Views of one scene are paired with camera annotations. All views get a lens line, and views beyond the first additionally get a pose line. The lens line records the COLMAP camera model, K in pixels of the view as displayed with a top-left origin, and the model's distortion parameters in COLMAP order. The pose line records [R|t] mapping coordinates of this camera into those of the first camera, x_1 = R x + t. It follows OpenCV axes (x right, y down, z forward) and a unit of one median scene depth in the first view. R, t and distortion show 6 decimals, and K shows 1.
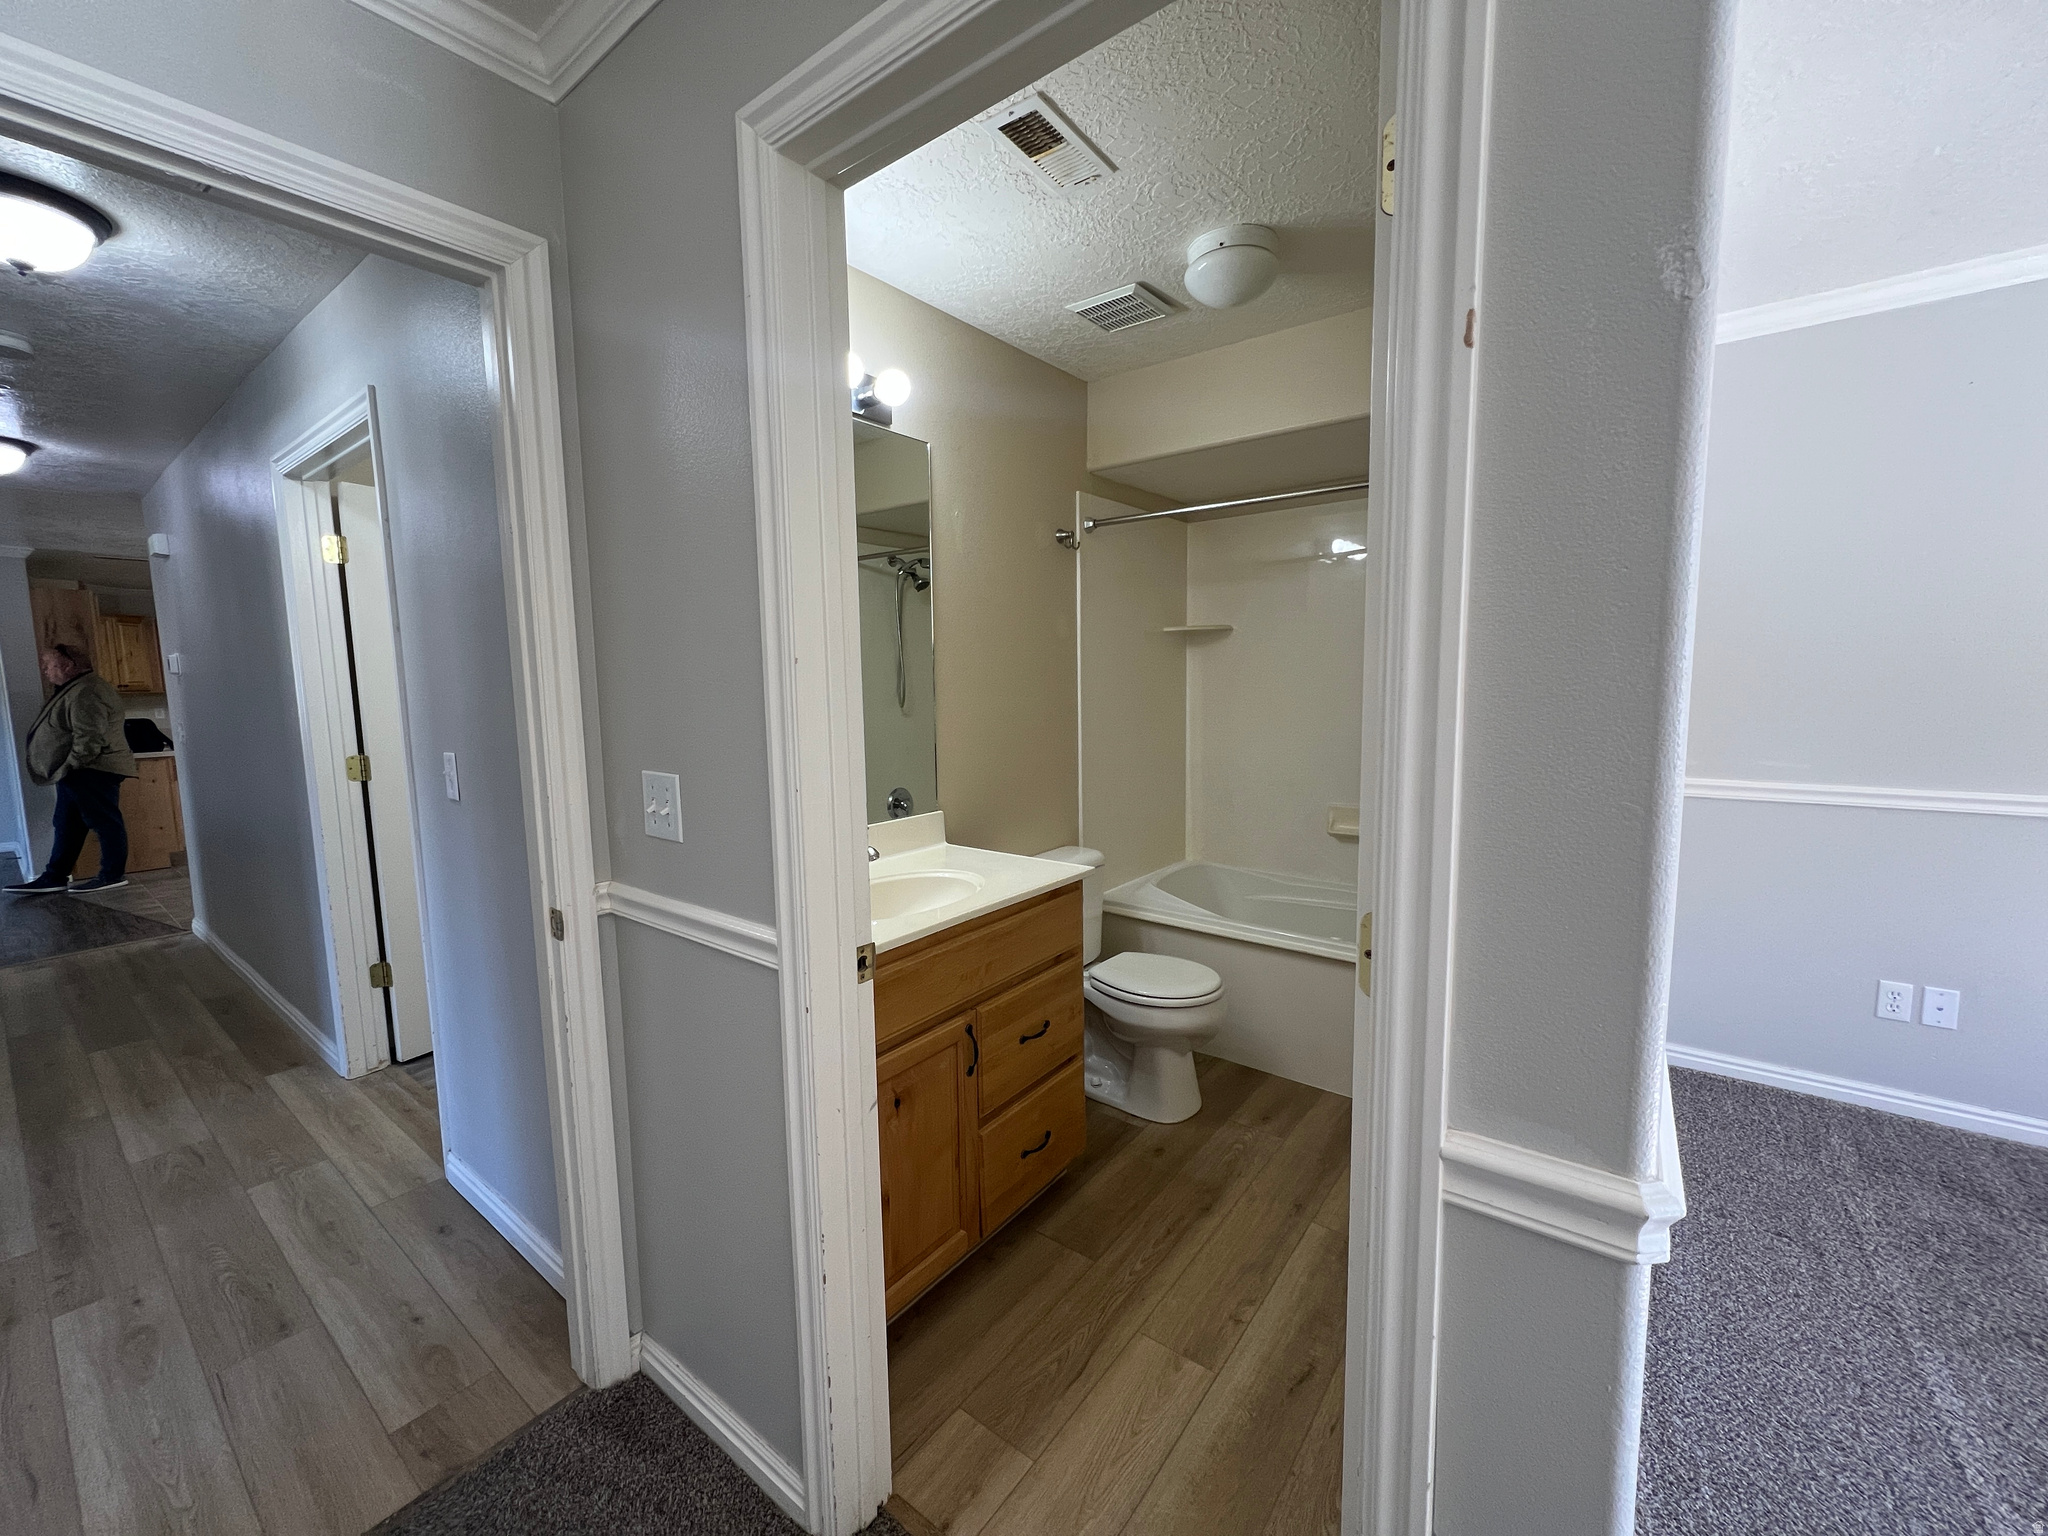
lens RADIAL K [[814.9, 0, 1030.7], [0, 814.9, 760.9], [0, 0, 1]] dist [-0.002318, 0.000686]
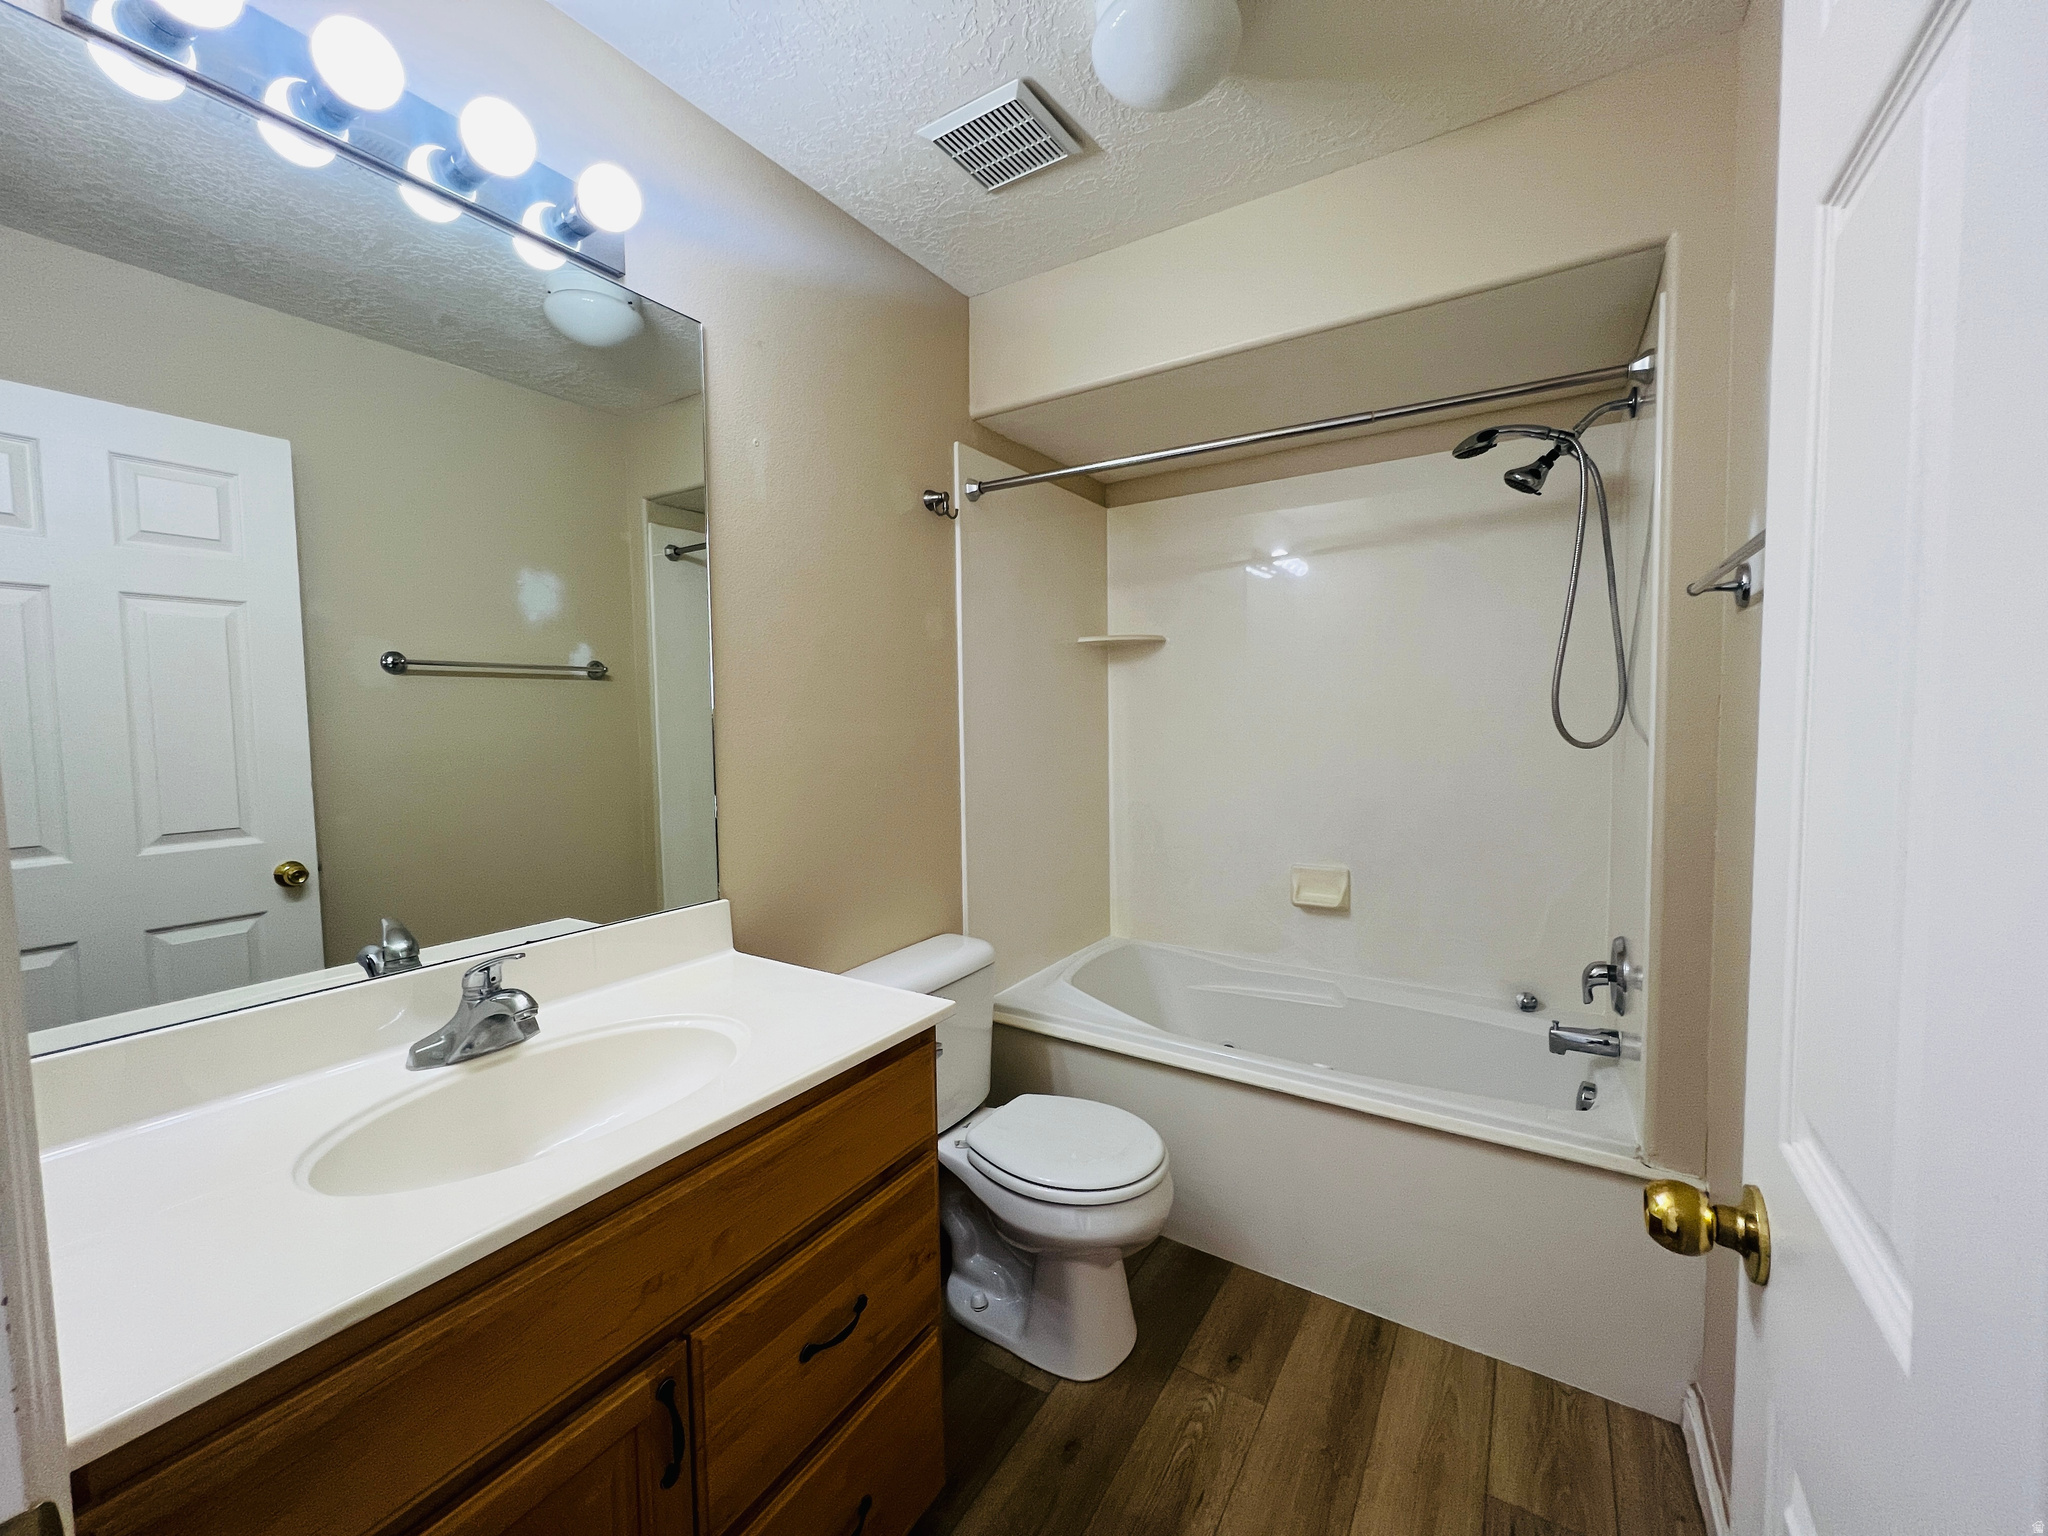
lens RADIAL K [[814.9, 0, 1034.4], [0, 814.9, 769.5], [0, 0, 1]] dist [-0.002318, 0.000686]
pose [[0.995618, -0.005359, 0.093357, 0.068304], [0.008992, 0.999217, -0.038539, -0.013144], [-0.093078, 0.039210, 0.994887, 0.334179]]
